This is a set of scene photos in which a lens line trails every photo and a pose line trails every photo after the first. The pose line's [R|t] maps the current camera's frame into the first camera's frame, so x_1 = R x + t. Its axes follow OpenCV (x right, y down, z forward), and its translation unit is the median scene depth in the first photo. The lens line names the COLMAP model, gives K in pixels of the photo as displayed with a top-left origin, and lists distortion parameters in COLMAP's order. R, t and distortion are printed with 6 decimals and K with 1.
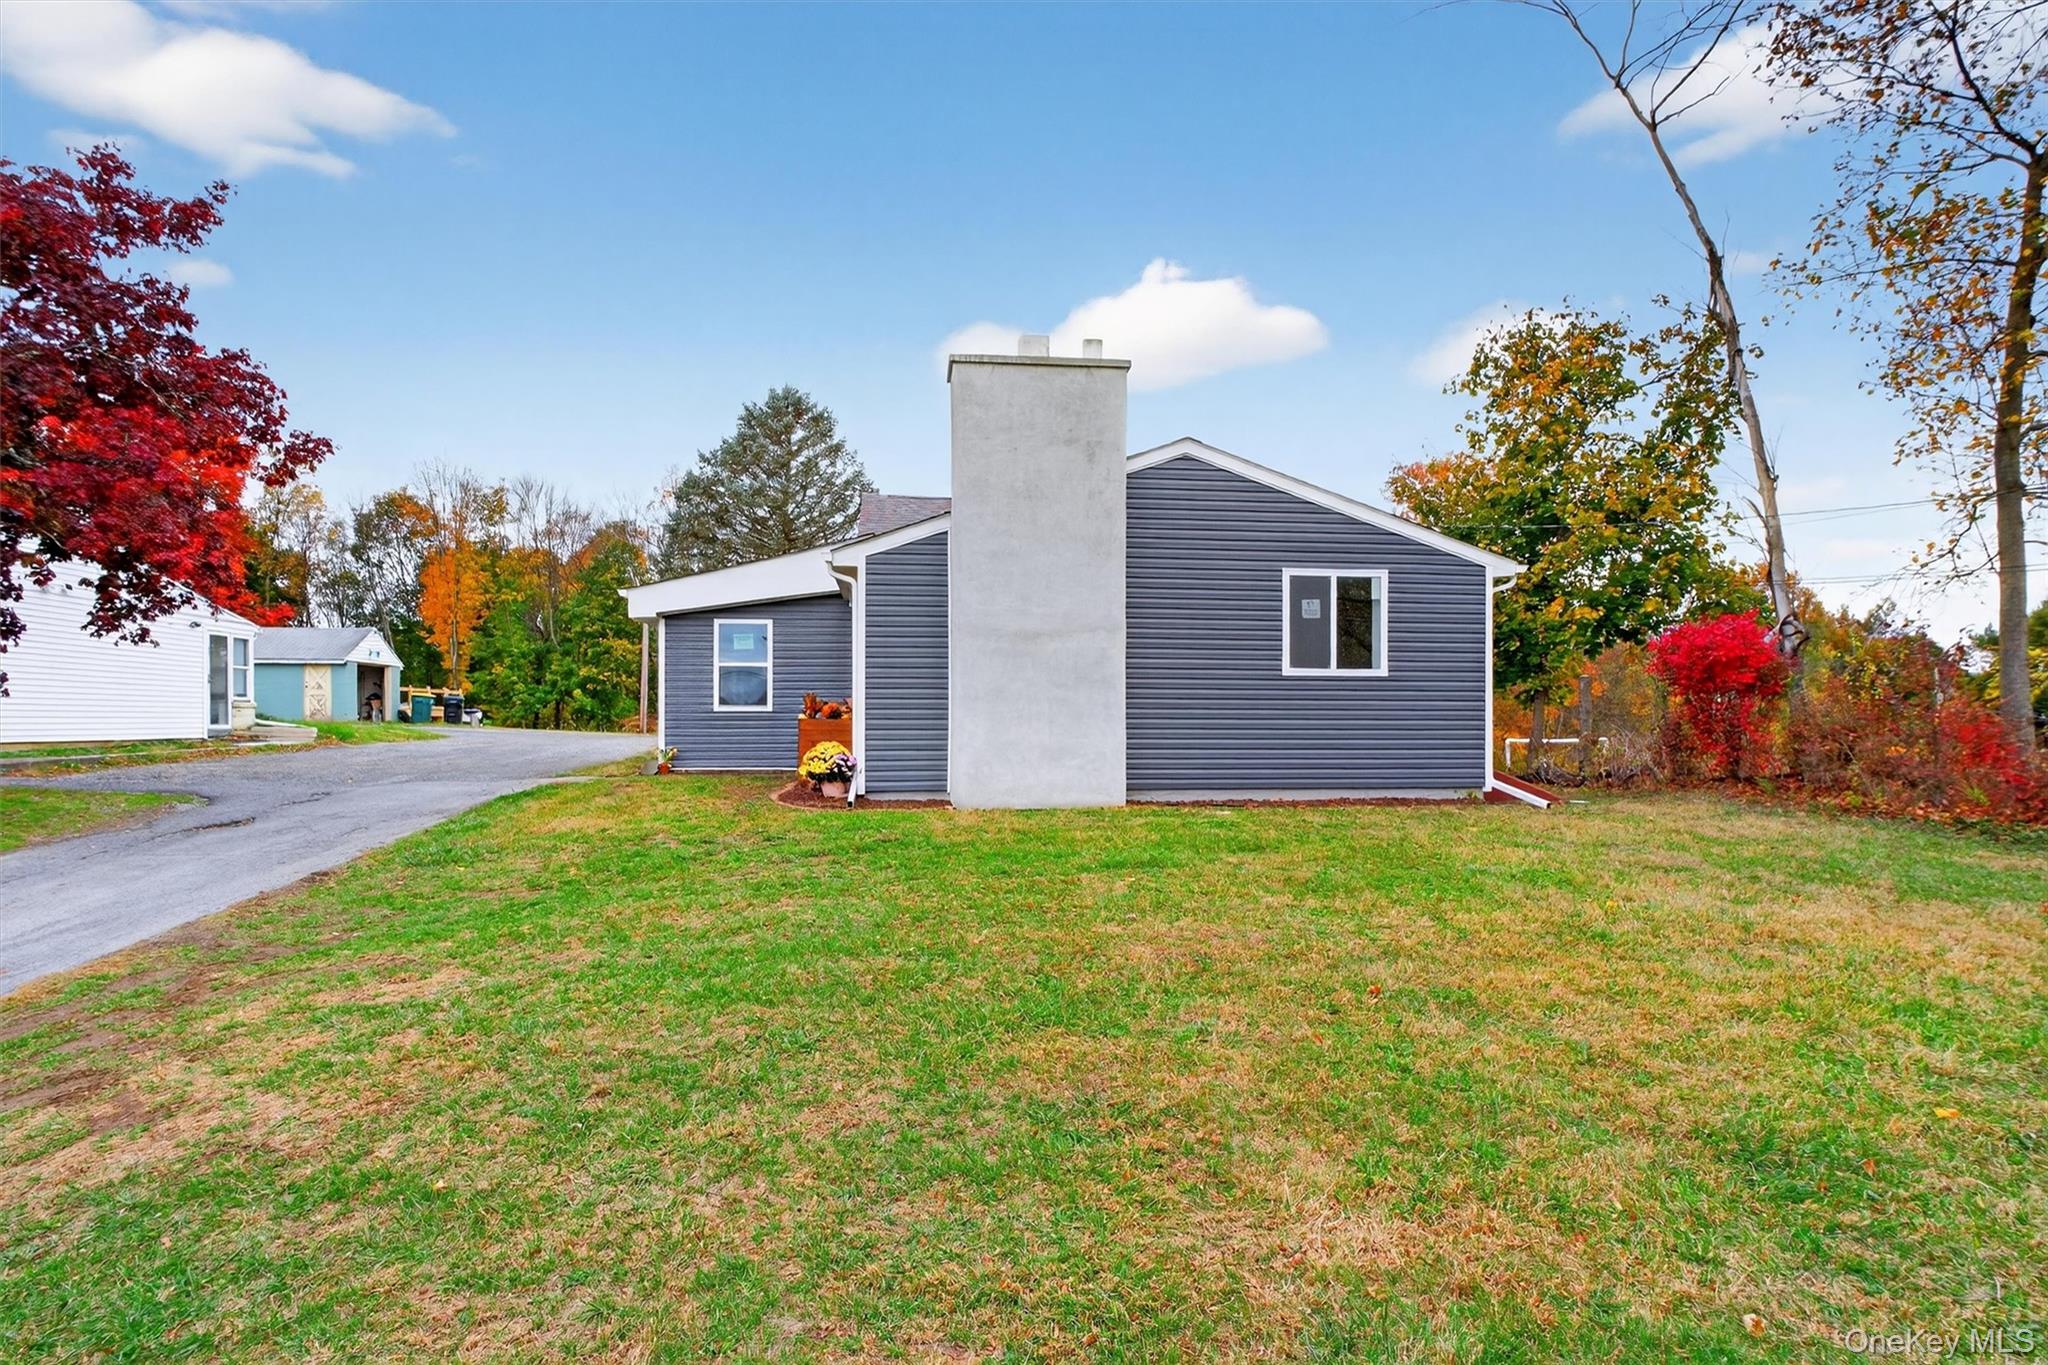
lens RADIAL K [[1031.6, 0, 989.5], [0, 1031.6, 702.6], [0, 0, 1]] dist [0.019968, -0.018758]
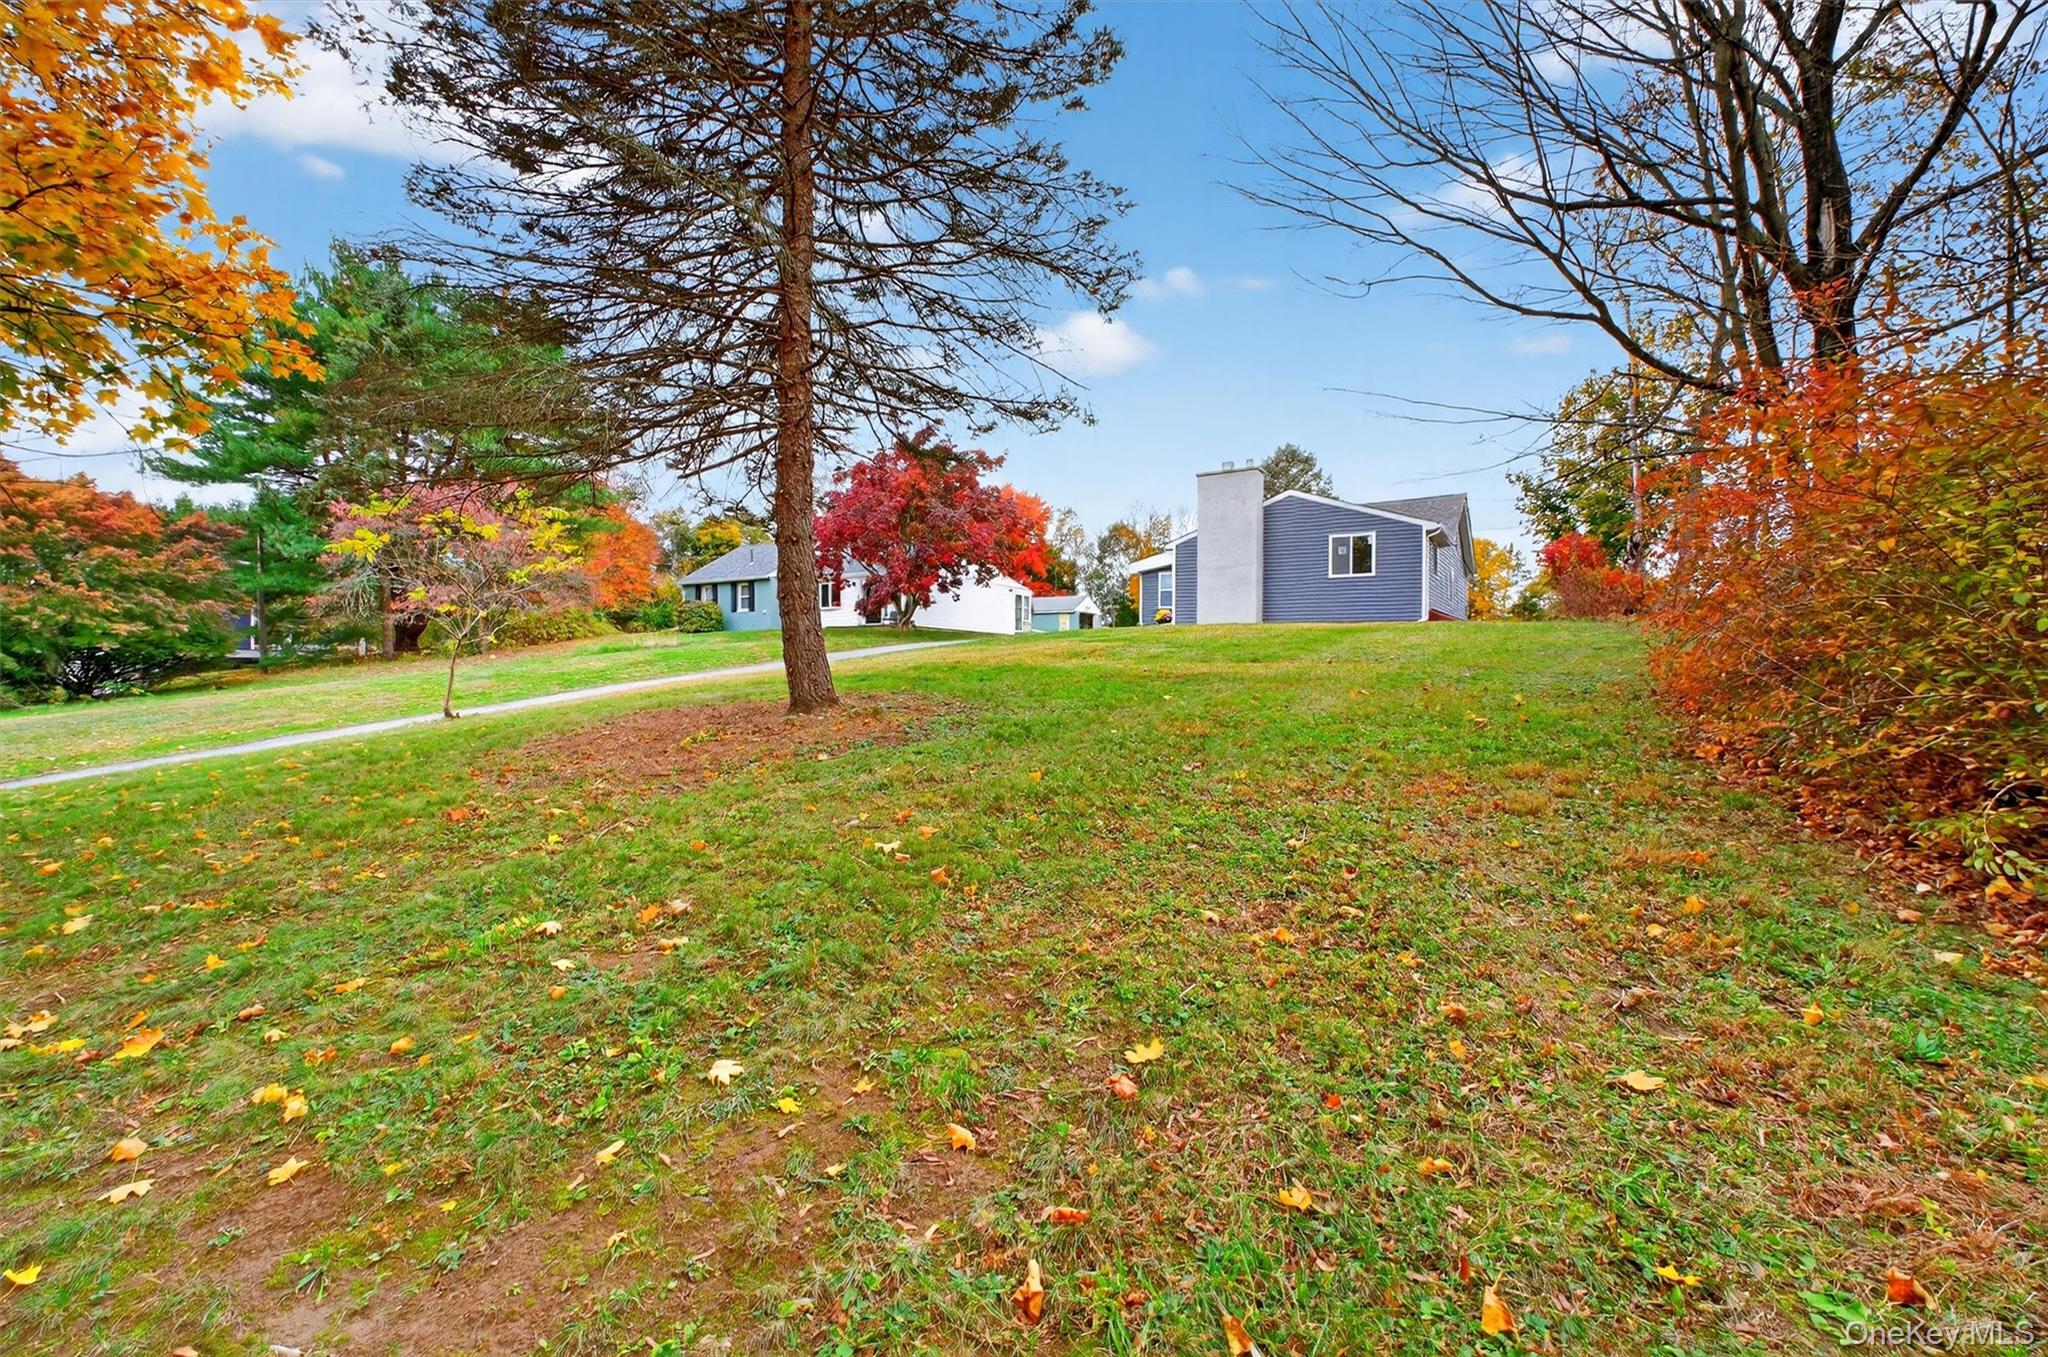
lens RADIAL K [[869.7, 0, 1036.3], [0, 869.7, 672.8], [0, 0, 1]] dist [0.000937, 0.000513]
pose [[0.786881, 0.006212, -0.617073, 0.586810], [-0.004673, 0.999981, 0.004108, 0.113568], [0.617087, -0.000349, 0.786895, -0.629653]]
